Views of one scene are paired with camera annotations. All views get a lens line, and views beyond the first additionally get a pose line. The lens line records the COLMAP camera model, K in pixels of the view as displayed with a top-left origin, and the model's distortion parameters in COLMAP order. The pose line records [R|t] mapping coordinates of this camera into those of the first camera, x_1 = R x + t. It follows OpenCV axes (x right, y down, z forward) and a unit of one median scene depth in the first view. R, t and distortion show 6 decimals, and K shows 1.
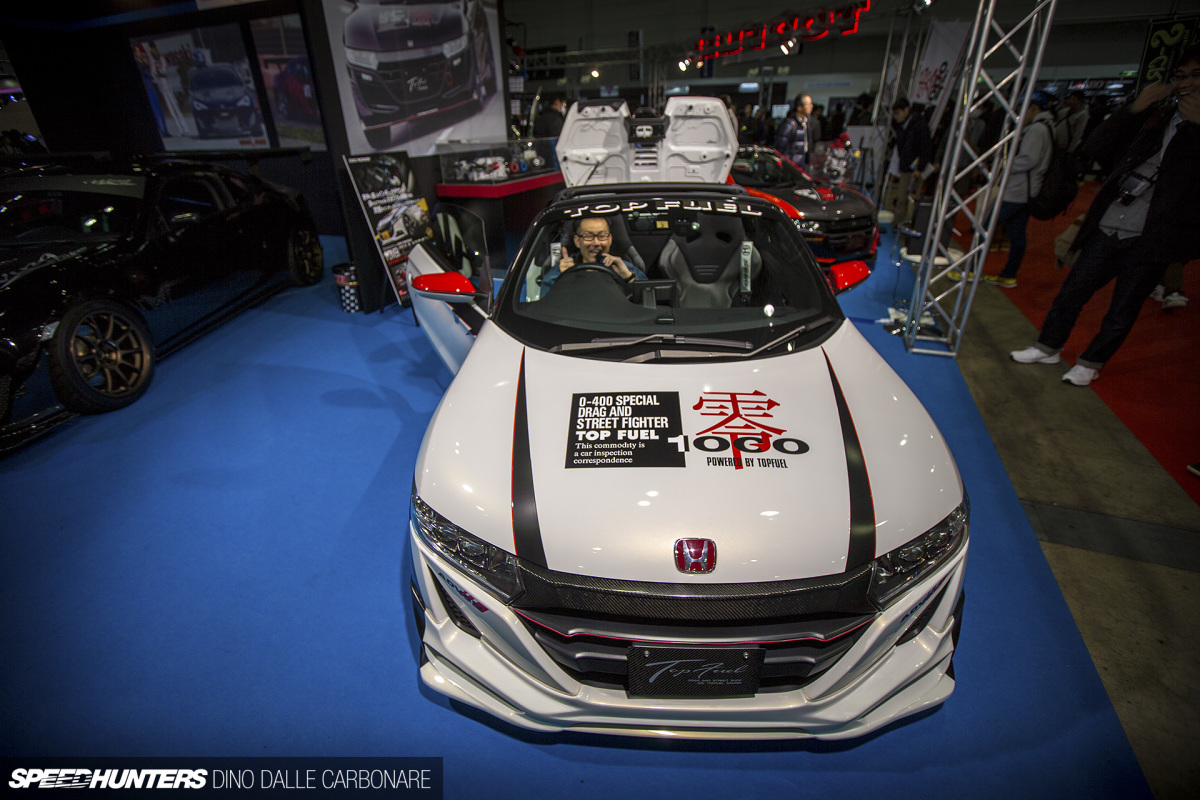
lens RADIAL K [[546.2, 0, 601.3], [0, 546.2, 396.7], [0, 0, 1]] dist [-0.021510, 0.005100]
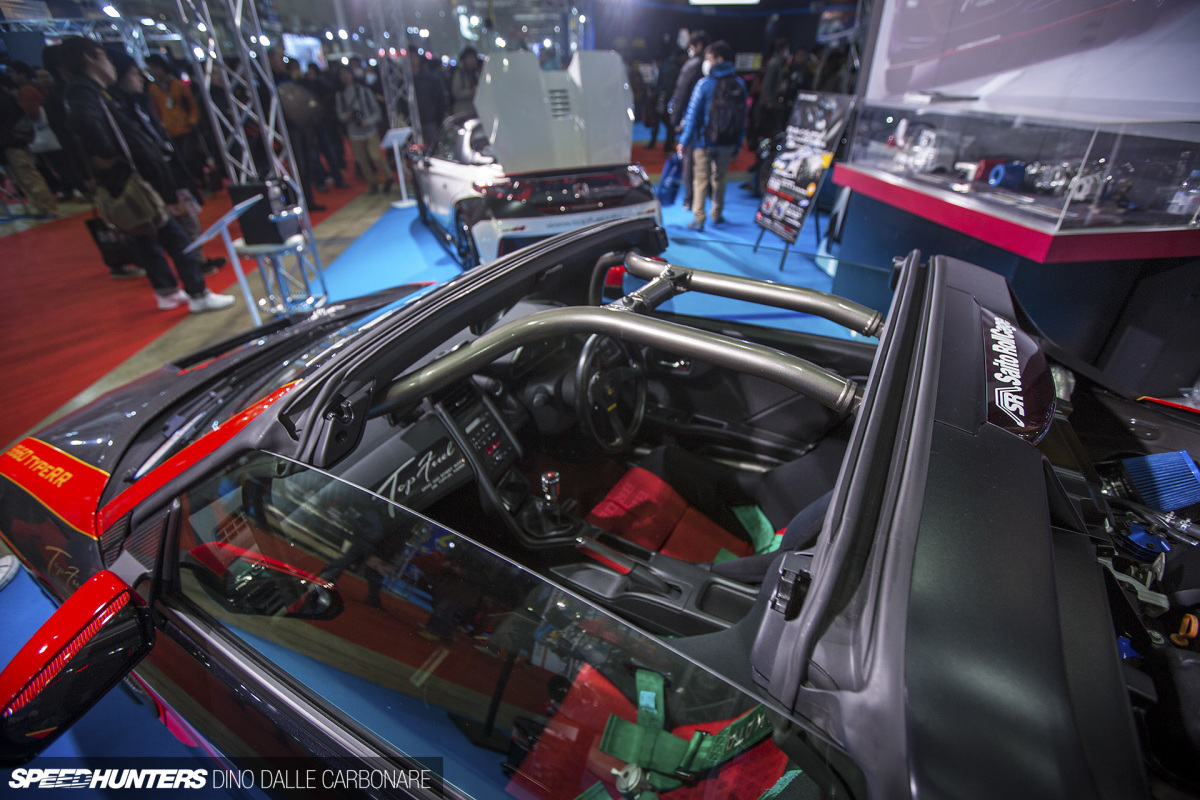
lens RADIAL K [[546.2, 0, 595.7], [0, 546.2, 405.2], [0, 0, 1]] dist [-0.021510, 0.005100]
pose [[-0.909229, 0.237946, -0.341590, 0.456134], [-0.168009, 0.541016, 0.824060, -0.890540], [0.380887, 0.806650, -0.451930, 1.754115]]
